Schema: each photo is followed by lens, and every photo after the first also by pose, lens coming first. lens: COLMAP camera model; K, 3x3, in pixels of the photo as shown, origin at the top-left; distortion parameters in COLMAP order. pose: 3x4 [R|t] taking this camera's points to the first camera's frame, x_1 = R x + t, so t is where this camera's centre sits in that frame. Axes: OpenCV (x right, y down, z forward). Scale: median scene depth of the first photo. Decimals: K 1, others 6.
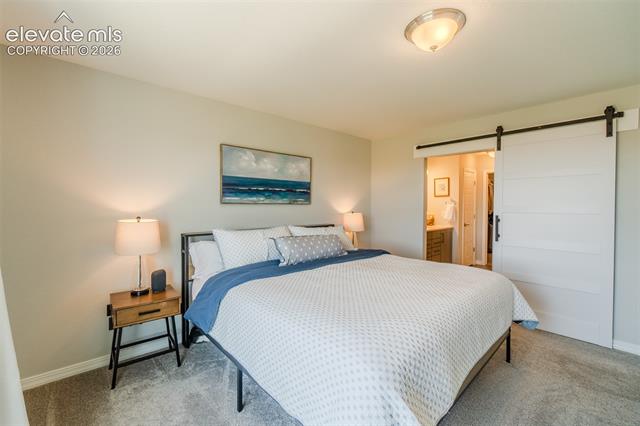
lens RADIAL K [[280.5, 0, 318.5], [0, 280.5, 209.8], [0, 0, 1]] dist [-0.006238, 0.003312]
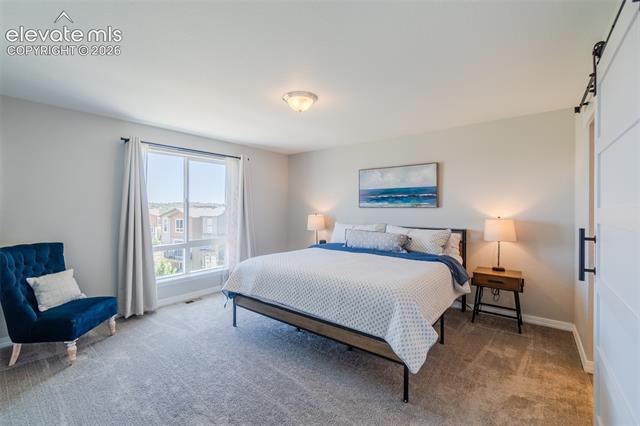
lens RADIAL K [[280.5, 0, 318.7], [0, 280.5, 210.8], [0, 0, 1]] dist [-0.006238, 0.003312]
pose [[0.166593, 0.007071, -0.986000, 1.020022], [-0.018032, 0.999829, 0.004123, -0.005122], [0.985861, 0.017093, 0.166692, 0.442799]]
